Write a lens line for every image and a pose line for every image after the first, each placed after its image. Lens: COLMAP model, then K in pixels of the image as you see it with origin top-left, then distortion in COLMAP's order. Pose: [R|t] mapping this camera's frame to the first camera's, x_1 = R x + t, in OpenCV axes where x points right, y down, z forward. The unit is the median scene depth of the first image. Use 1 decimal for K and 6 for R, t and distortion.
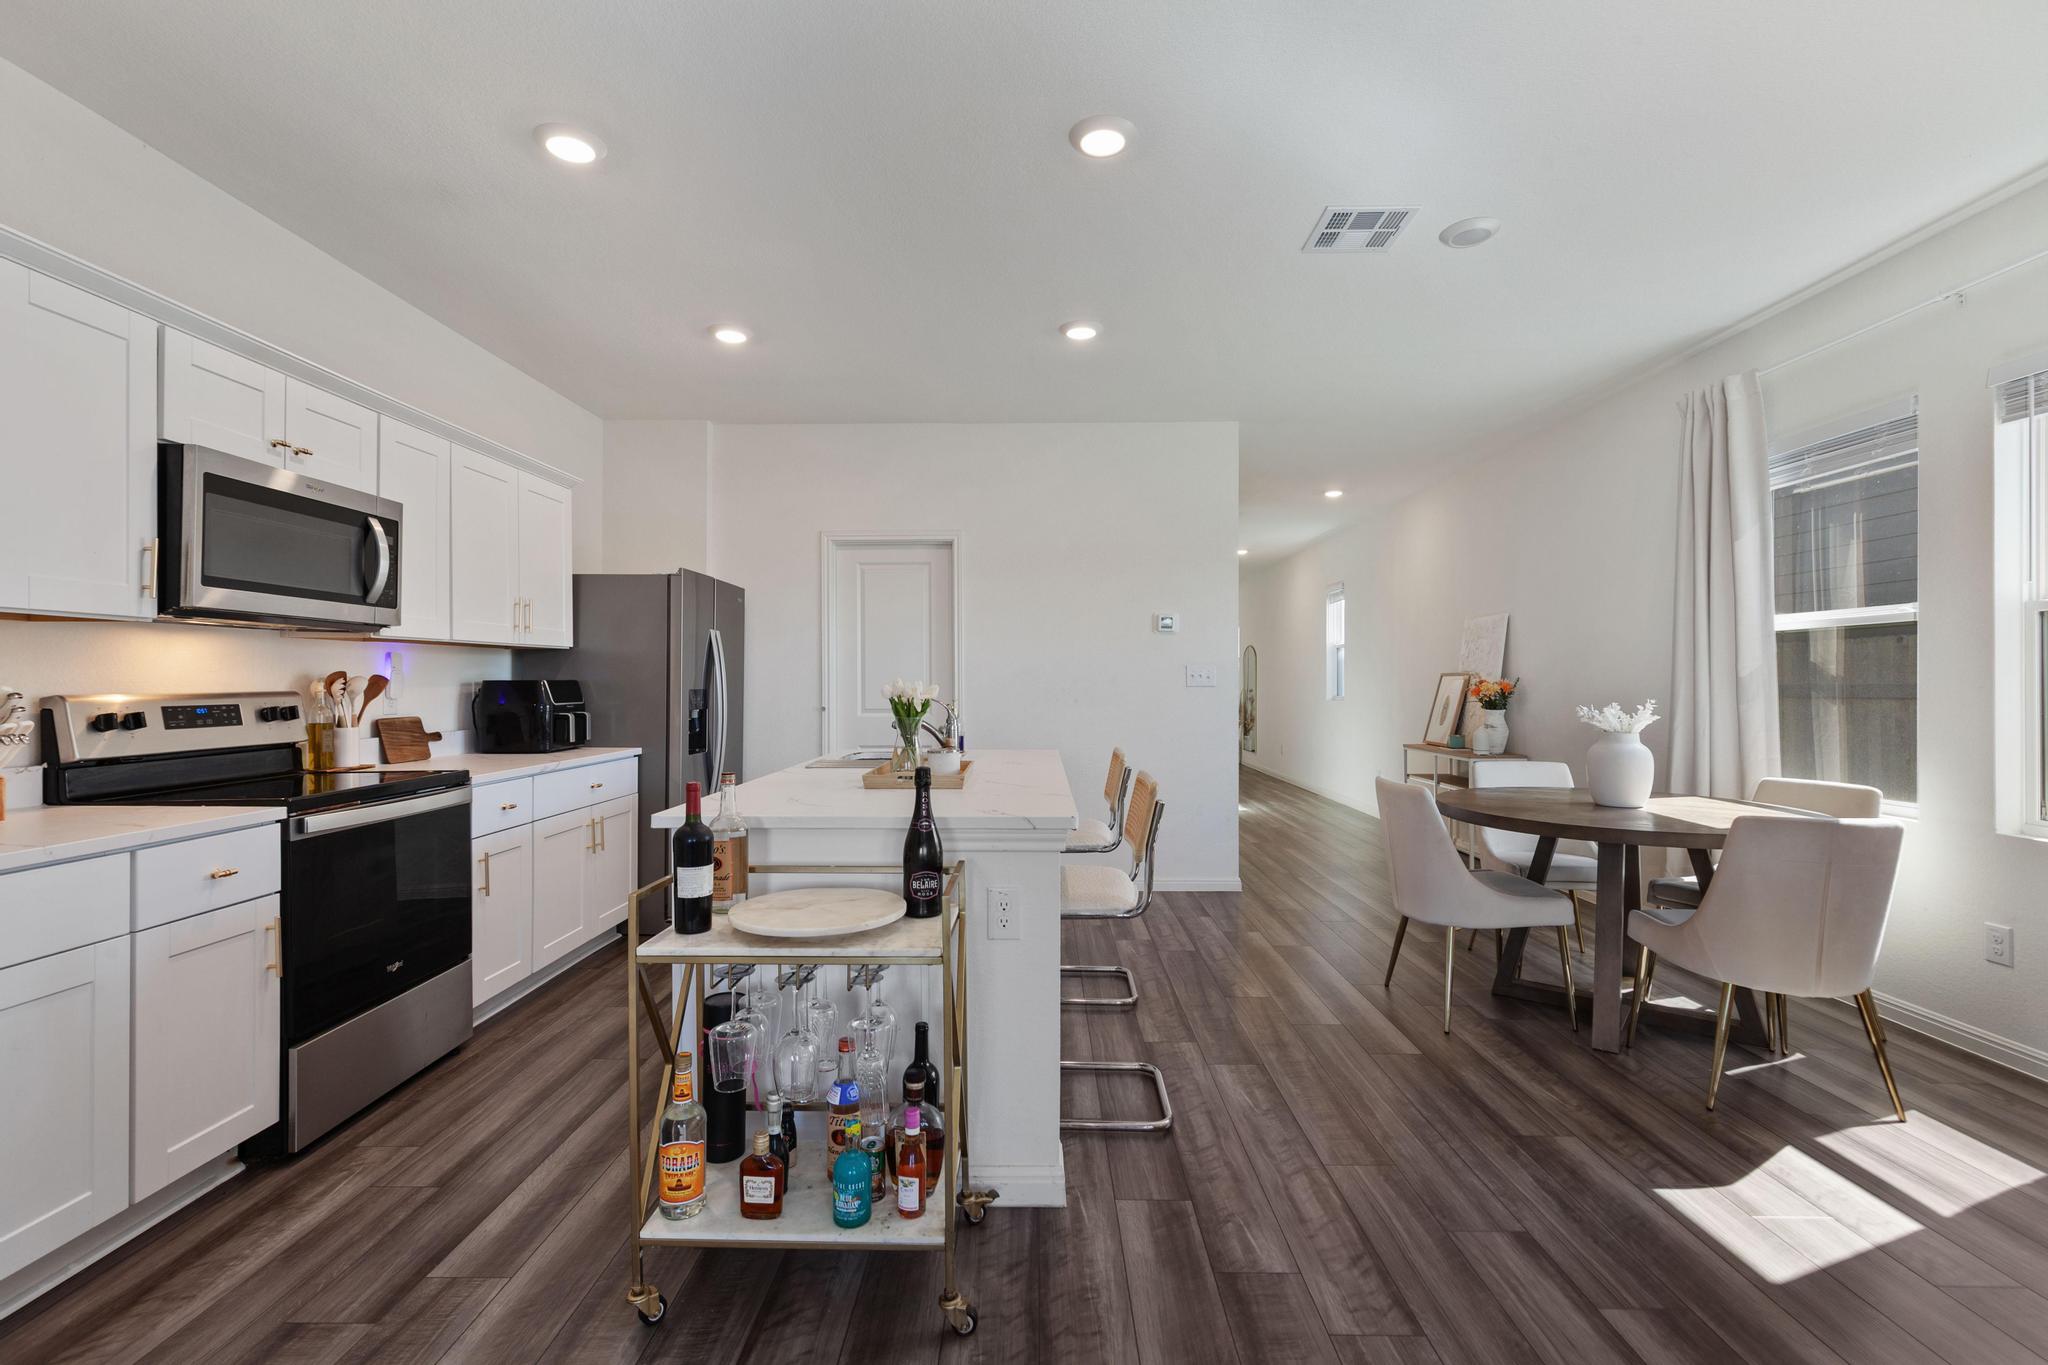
lens RADIAL K [[919.4, 0, 1017.6], [0, 919.4, 681.2], [0, 0, 1]] dist [0.008674, -0.001486]
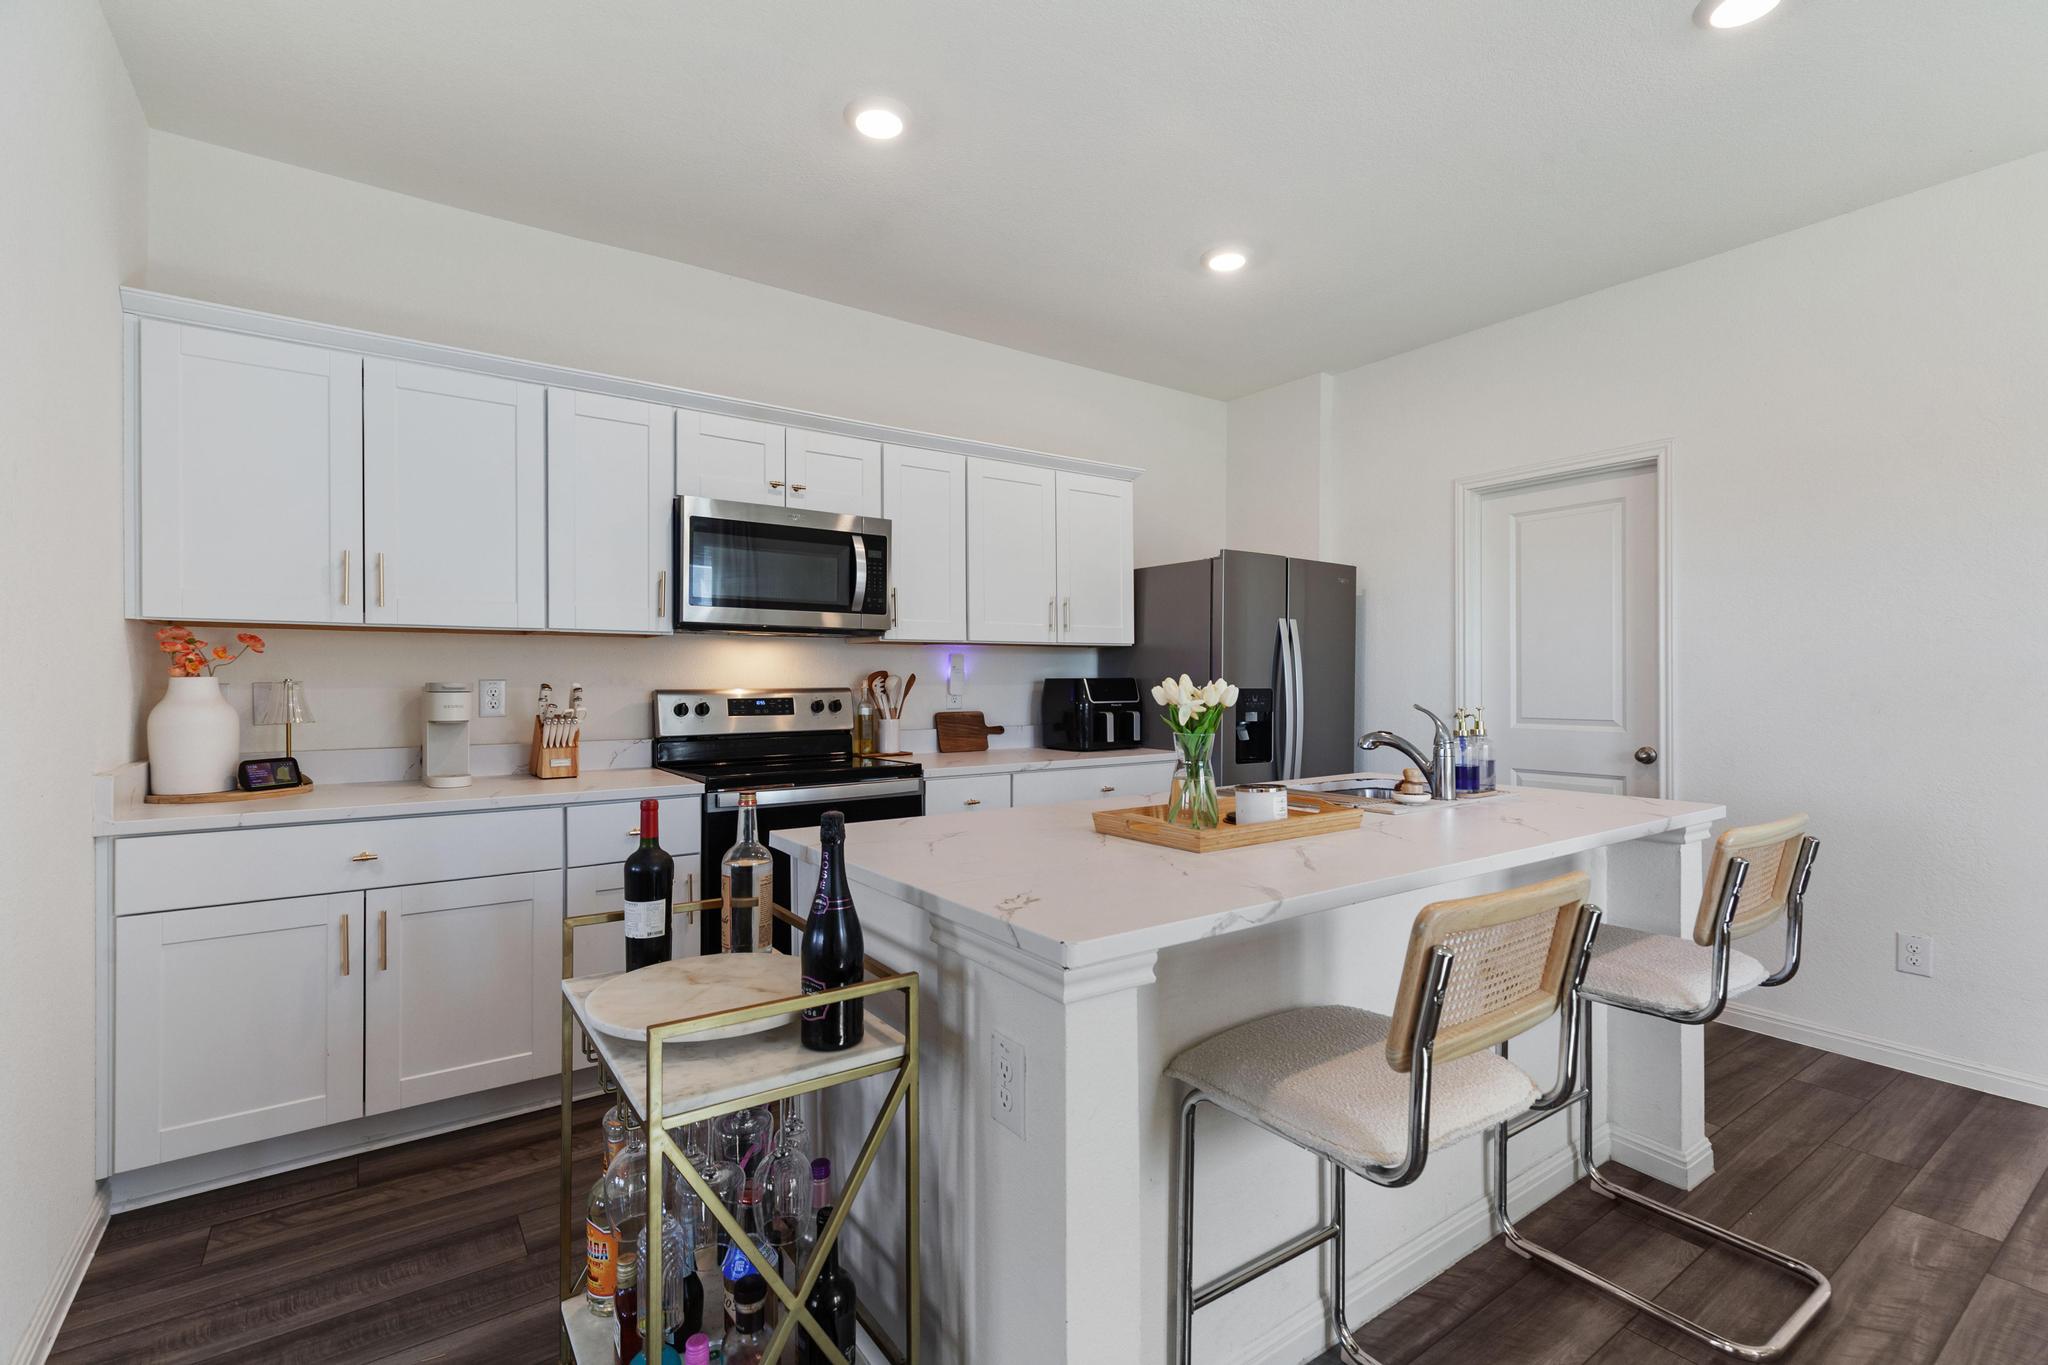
lens RADIAL K [[919.4, 0, 1015.1], [0, 919.4, 678.4], [0, 0, 1]] dist [0.008674, -0.001486]
pose [[0.593428, -0.001073, -0.804886, 0.313943], [0.000784, 0.999999, -0.000756, -0.000282], [0.804886, -0.000182, 0.593429, 0.460829]]
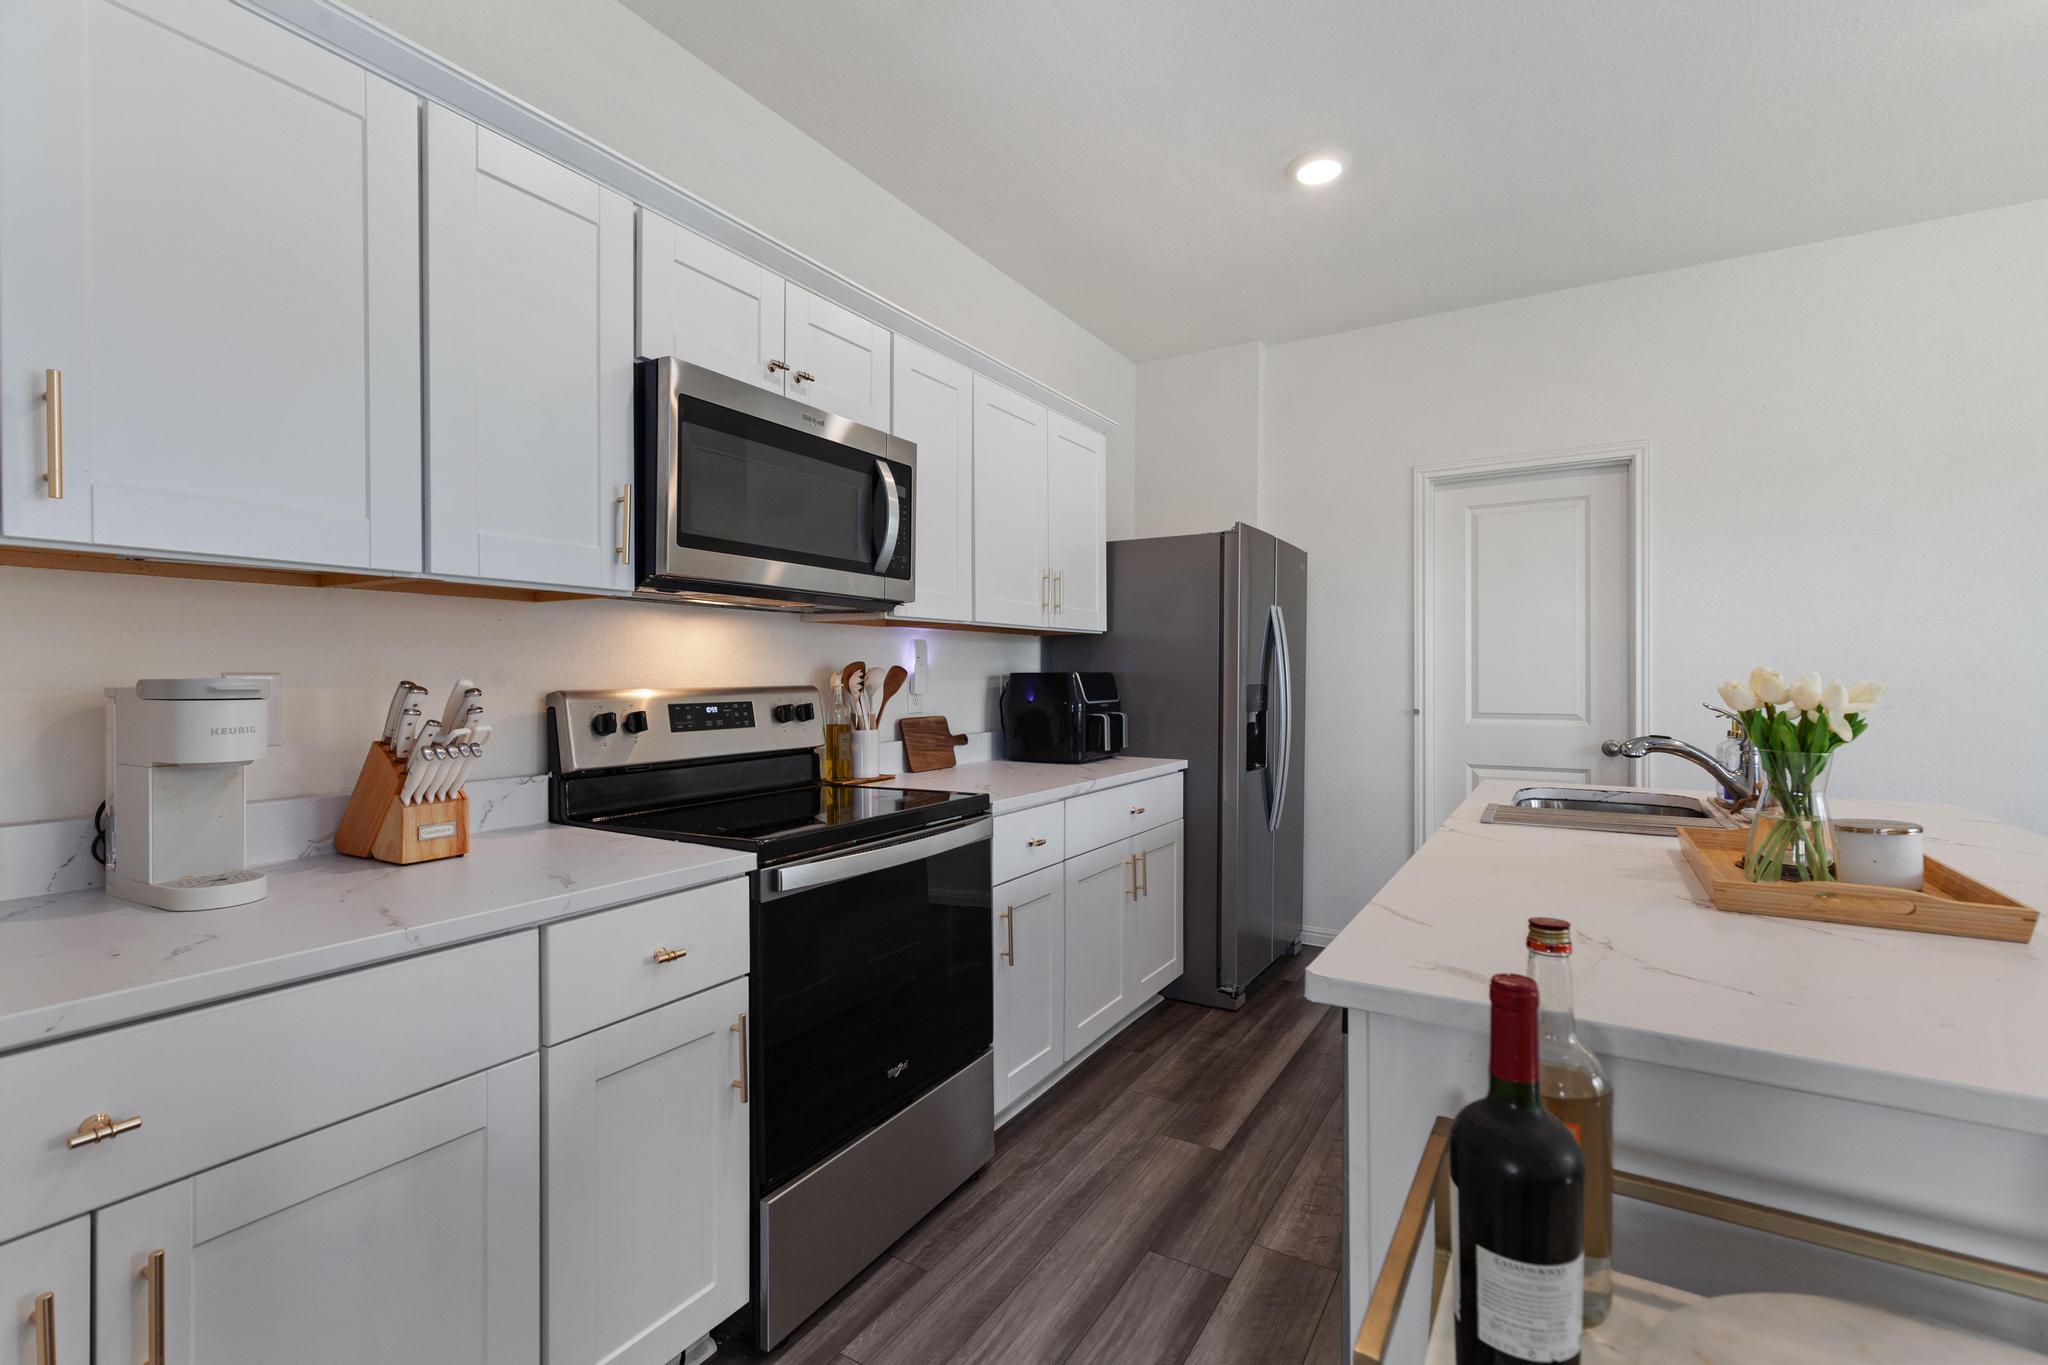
lens RADIAL K [[919.4, 0, 1020.9], [0, 919.4, 680.9], [0, 0, 1]] dist [0.008674, -0.001486]
pose [[0.864646, 0.003429, -0.502370, -0.202608], [0.000296, 0.999973, 0.007334, 0.000533], [0.502381, -0.006490, 0.864622, 0.375731]]
